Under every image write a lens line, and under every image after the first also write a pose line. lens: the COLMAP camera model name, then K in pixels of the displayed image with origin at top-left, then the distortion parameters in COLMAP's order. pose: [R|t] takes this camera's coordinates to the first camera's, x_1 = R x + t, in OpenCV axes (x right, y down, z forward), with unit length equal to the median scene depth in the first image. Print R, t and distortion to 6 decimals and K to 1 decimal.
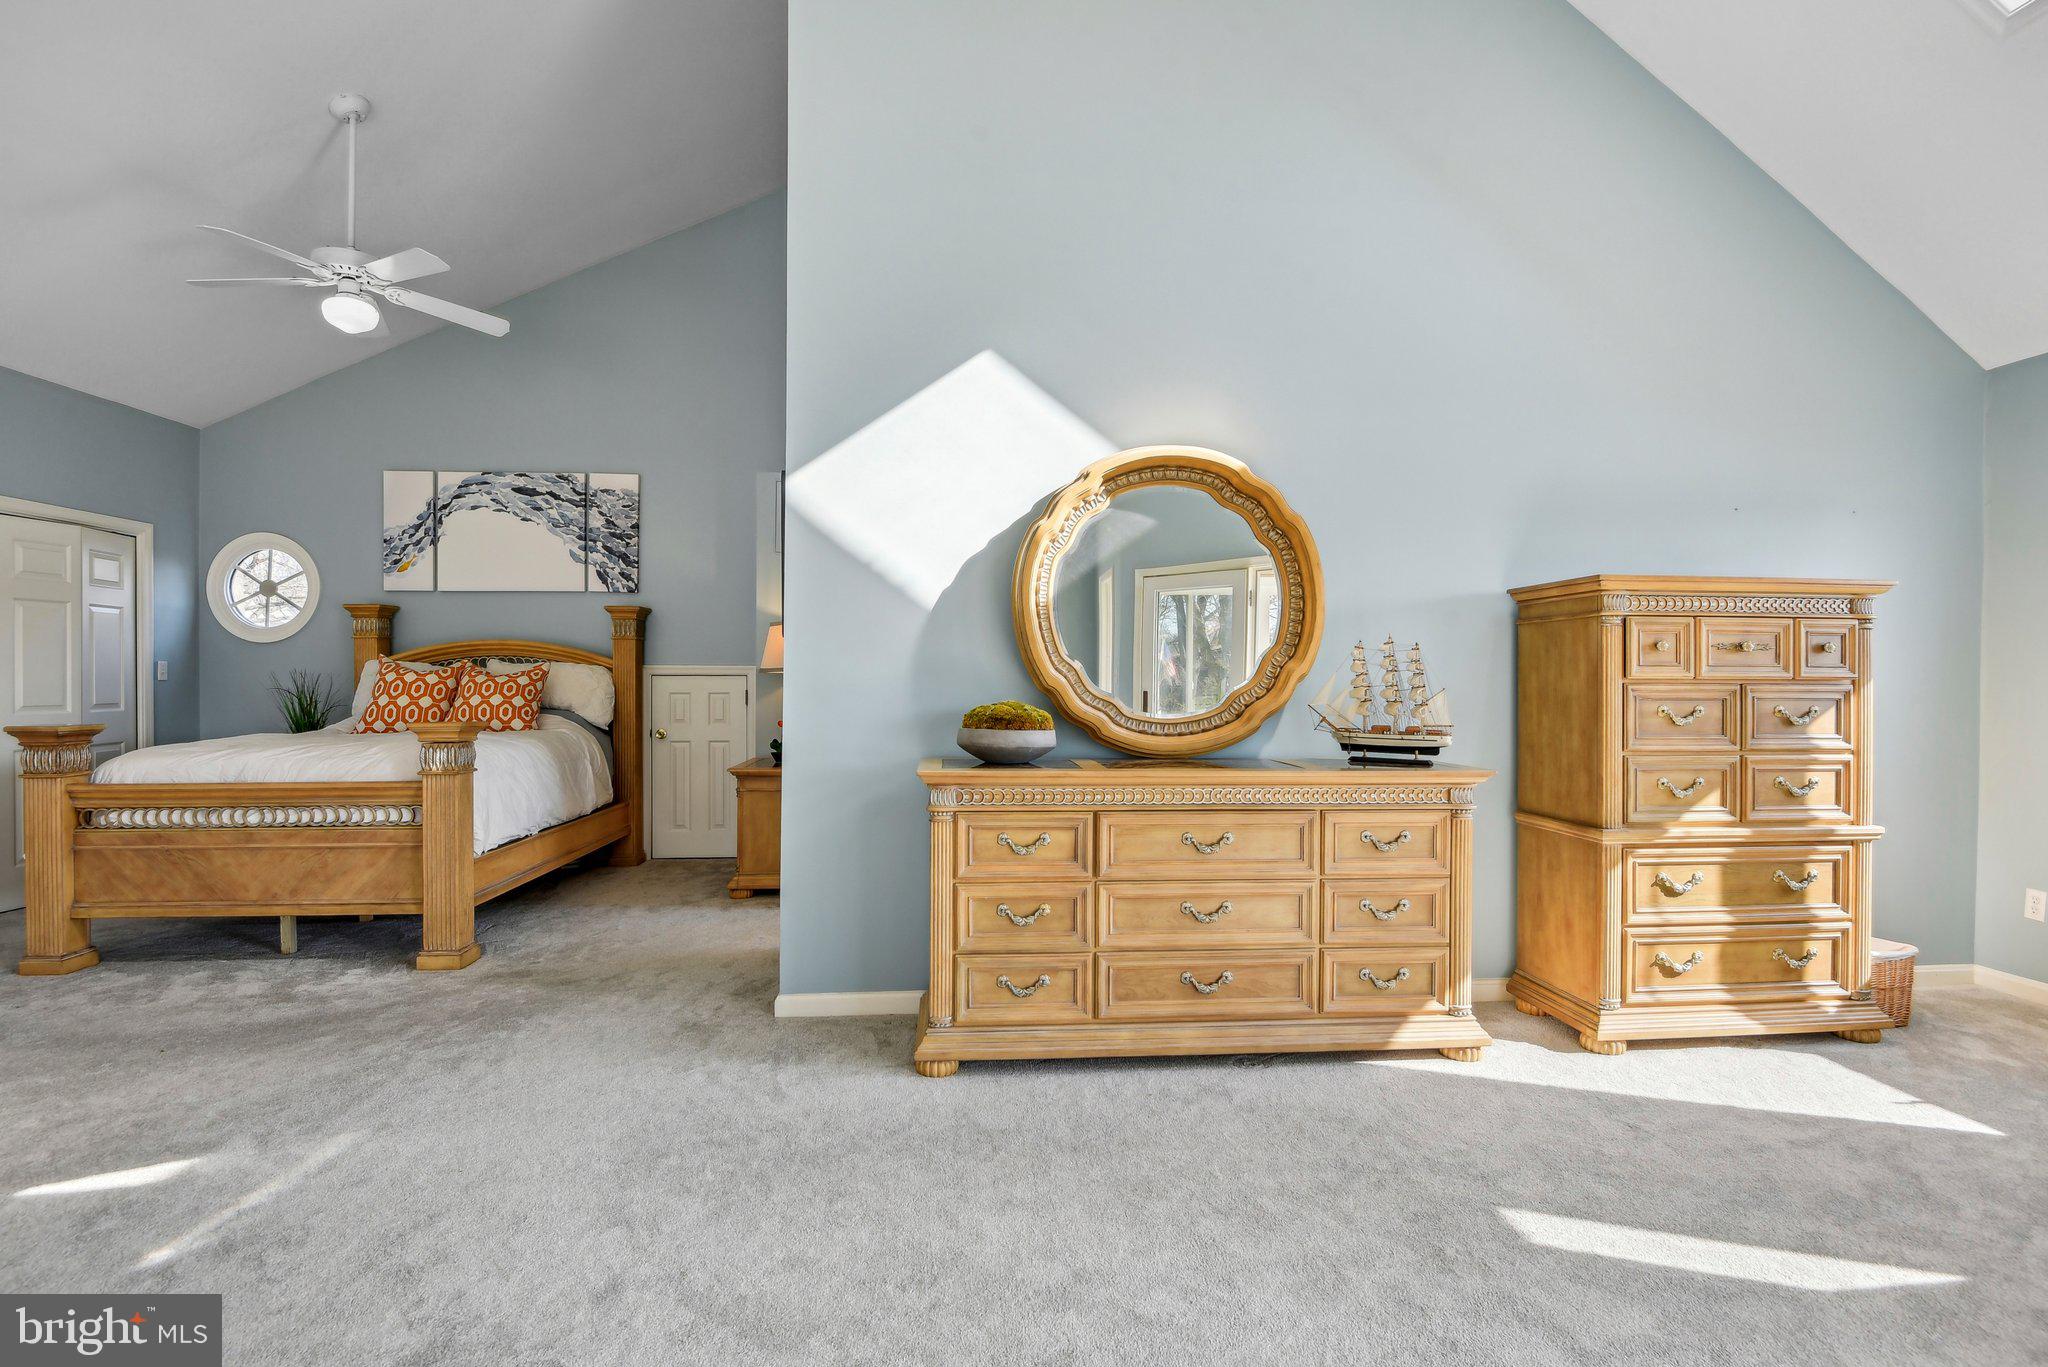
lens RADIAL K [[966.3, 0, 1032.6], [0, 966.3, 659.6], [0, 0, 1]] dist [-0.014005, -0.004945]
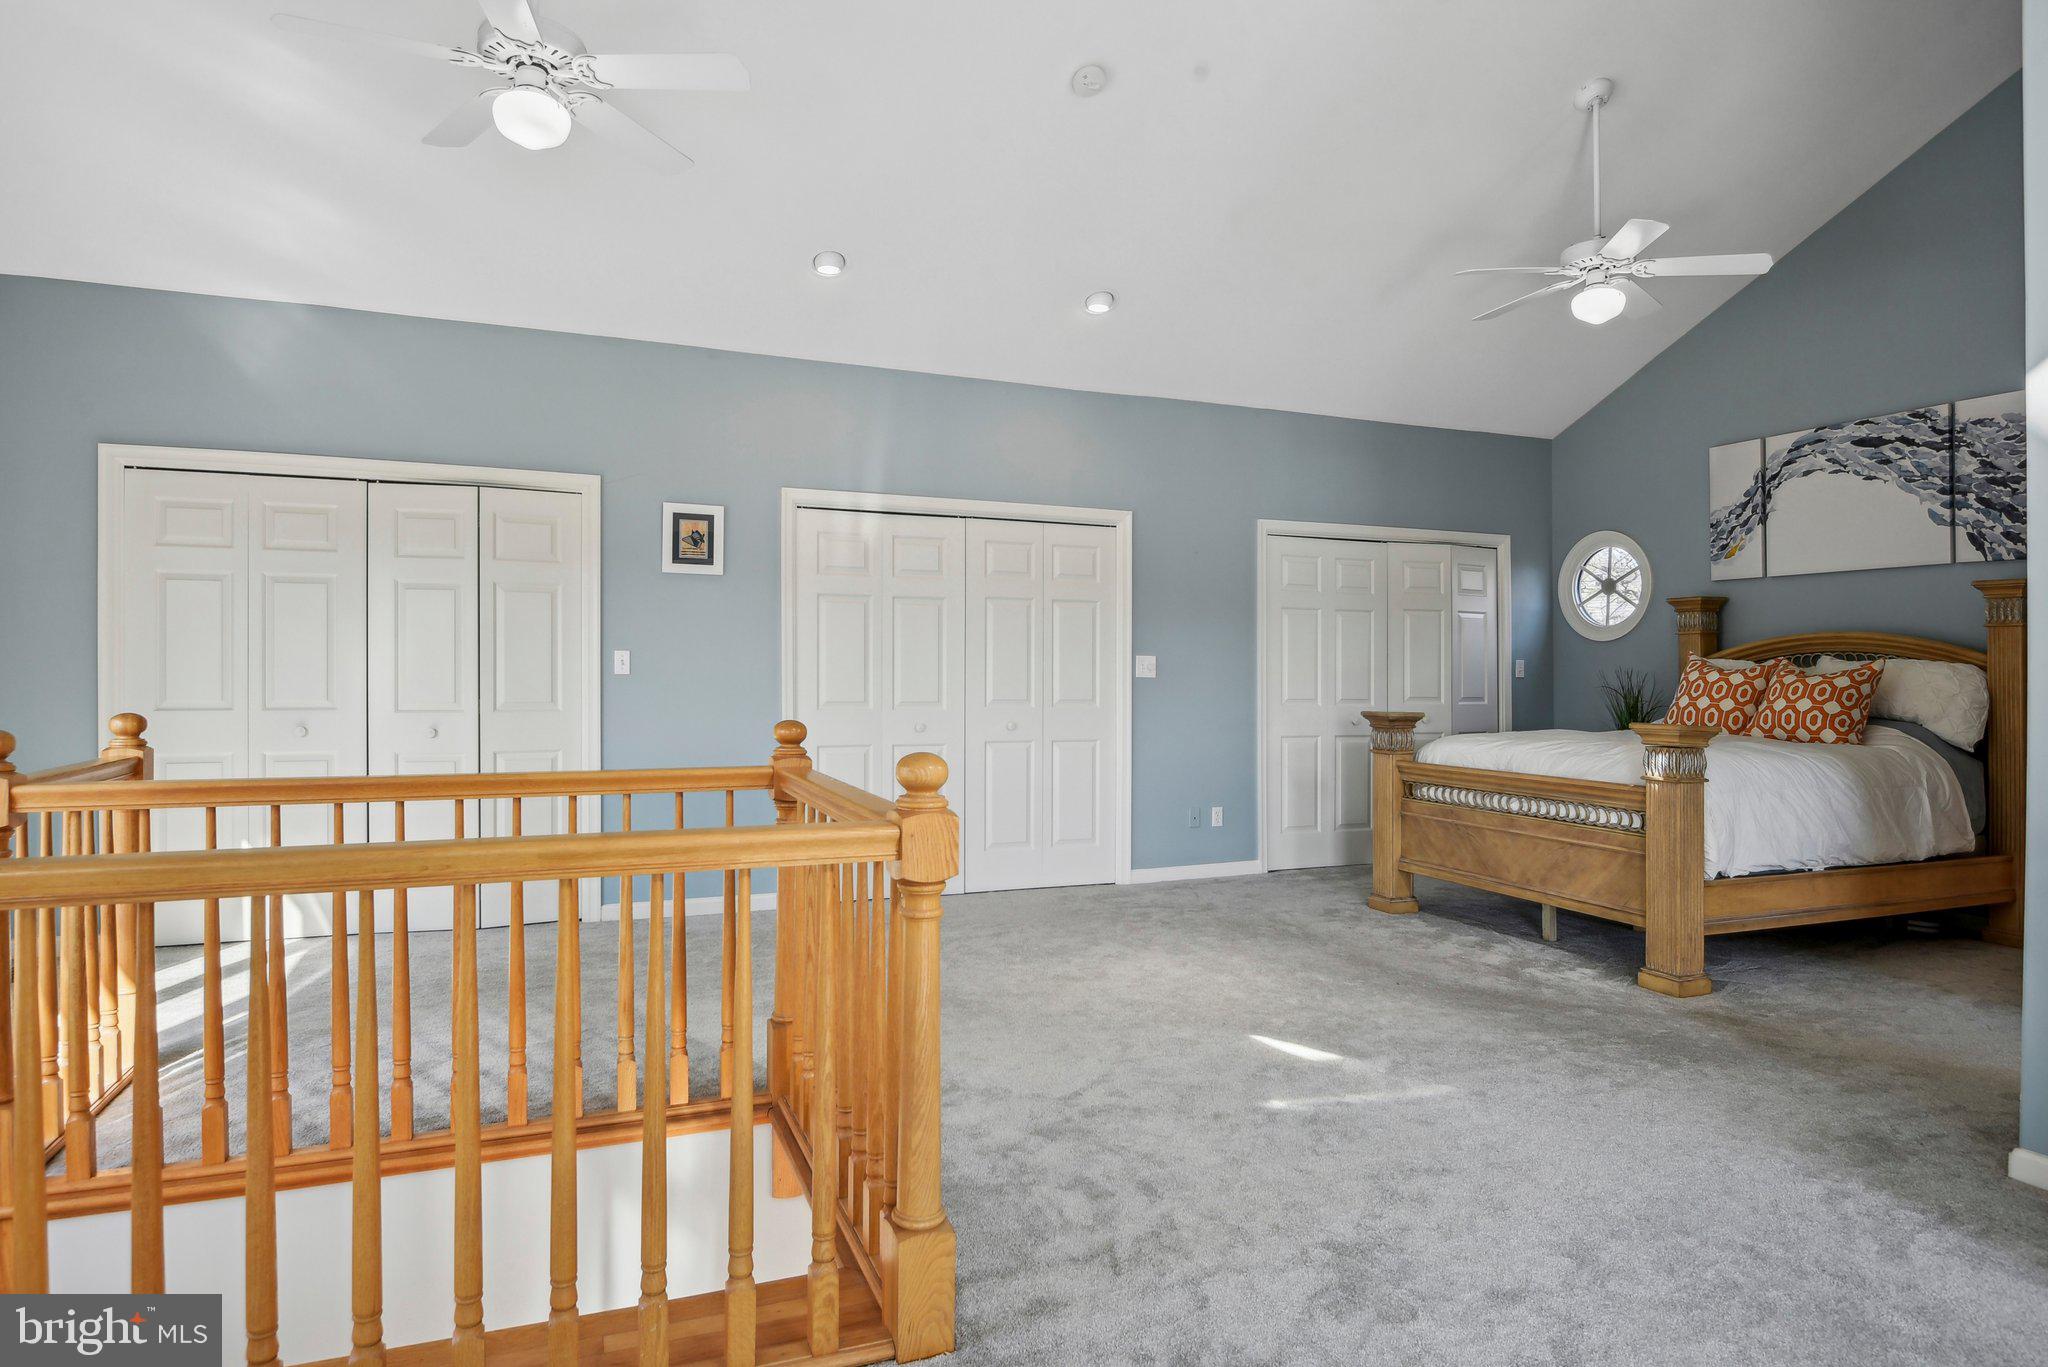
lens RADIAL K [[1134.5, 0, 970.7], [0, 1134.5, 664.6], [0, 0, 1]] dist [-0.029566, -0.010238]
pose [[0.262246, -0.002014, -0.964999, 0.230166], [0.005309, 0.999986, -0.000645, 0.005591], [0.964987, -0.004954, 0.262253, 0.078474]]
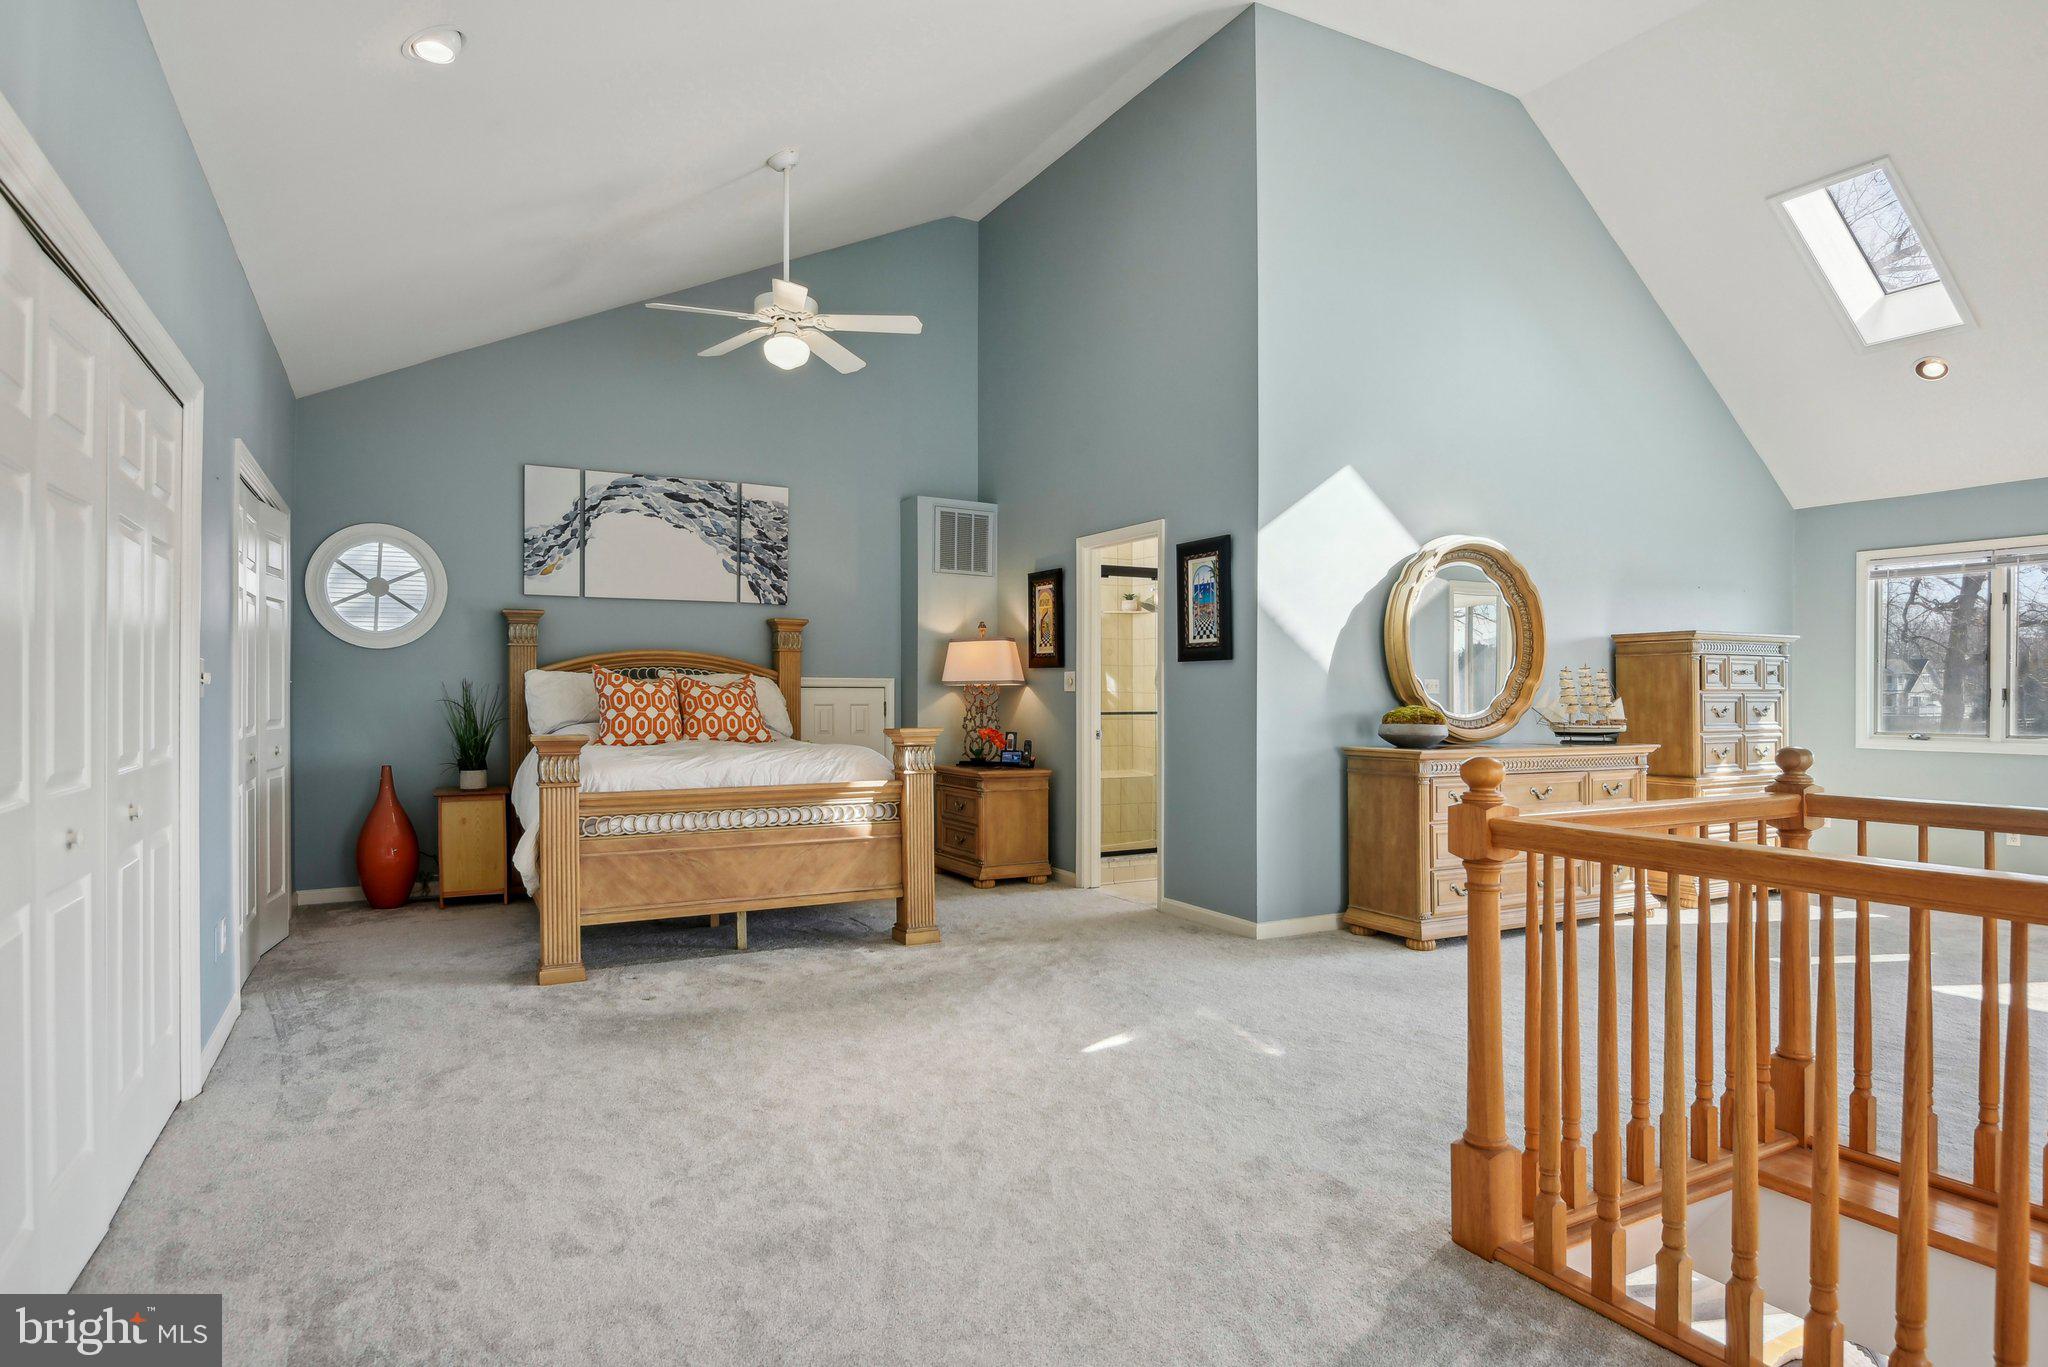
lens RADIAL K [[1134.5, 0, 1015.6], [0, 1134.5, 656.5], [0, 0, 1]] dist [-0.029566, -0.010238]
pose [[0.919082, 0.013551, 0.393833, -0.999008], [-0.008741, 0.999864, -0.014005, -0.001779], [-0.393969, 0.009430, 0.919075, -0.276100]]
